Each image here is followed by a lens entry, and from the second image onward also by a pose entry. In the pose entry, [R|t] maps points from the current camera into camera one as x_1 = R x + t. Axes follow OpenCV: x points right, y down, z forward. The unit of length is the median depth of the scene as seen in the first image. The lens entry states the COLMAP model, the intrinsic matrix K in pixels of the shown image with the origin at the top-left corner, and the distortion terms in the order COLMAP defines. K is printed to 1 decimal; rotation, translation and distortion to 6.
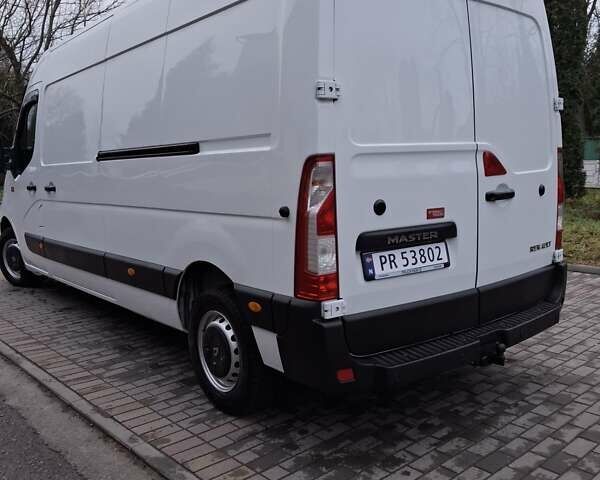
lens RADIAL K [[599.2, 0, 303.0], [0, 599.2, 237.4], [0, 0, 1]] dist [0.007169, 0.000000]
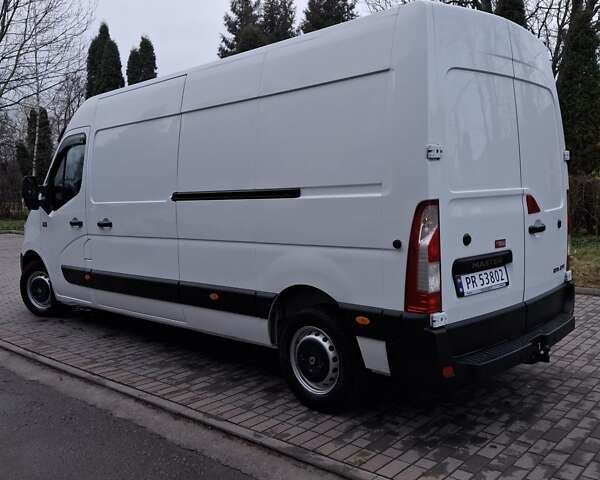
lens RADIAL K [[599.2, 0, 299.5], [0, 599.2, 238.8], [0, 0, 1]] dist [0.007169, 0.000000]
pose [[0.993075, -0.012354, 0.116831, -0.320148], [0.017486, 0.998922, -0.043004, -0.002665], [-0.116173, 0.044750, 0.992220, -0.204452]]
